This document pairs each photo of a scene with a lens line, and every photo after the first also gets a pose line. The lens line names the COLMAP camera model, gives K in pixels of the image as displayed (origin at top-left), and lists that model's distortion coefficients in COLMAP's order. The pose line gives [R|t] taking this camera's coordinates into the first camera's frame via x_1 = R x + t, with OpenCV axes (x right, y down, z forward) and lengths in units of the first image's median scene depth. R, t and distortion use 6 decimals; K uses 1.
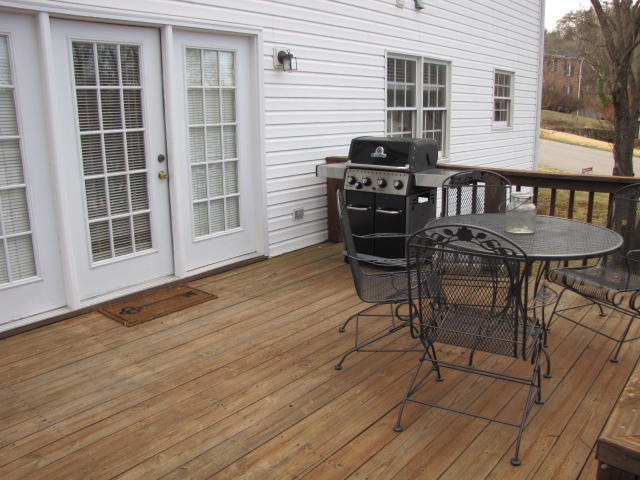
lens RADIAL K [[539.0, 0, 323.1], [0, 539.0, 231.6], [0, 0, 1]] dist [-0.192464, 0.170757]
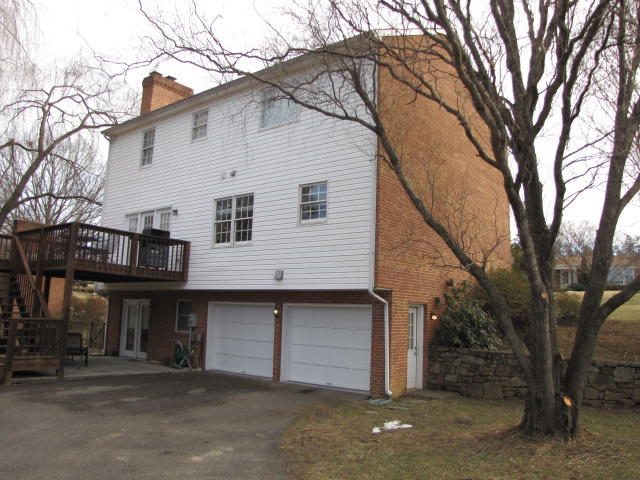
lens RADIAL K [[539.0, 0, 323.1], [0, 539.0, 231.6], [0, 0, 1]] dist [-0.192464, 0.170757]
pose [[0.014823, -0.140058, -0.990032, 3.892638], [-0.258512, 0.955940, -0.139105, 0.021244], [0.965894, 0.257997, -0.022037, 2.410540]]
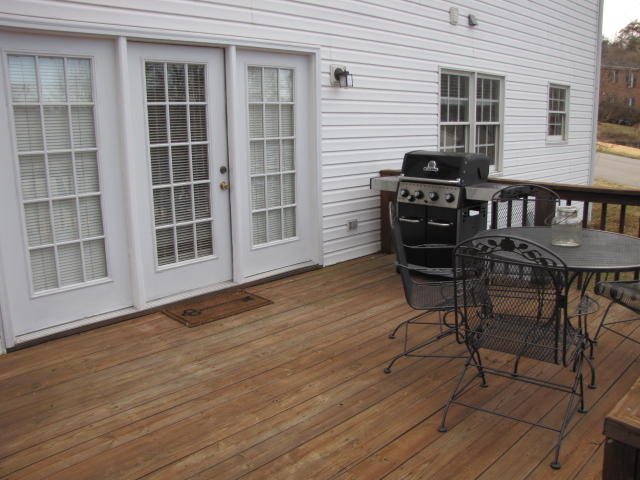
lens RADIAL K [[539.0, 0, 323.1], [0, 539.0, 231.6], [0, 0, 1]] dist [-0.192464, 0.170757]
pose [[0.994907, 0.017272, -0.099311, 0.001476], [-0.019464, 0.999587, -0.021145, 0.004219], [0.098905, 0.022971, 0.994832, -0.047402]]
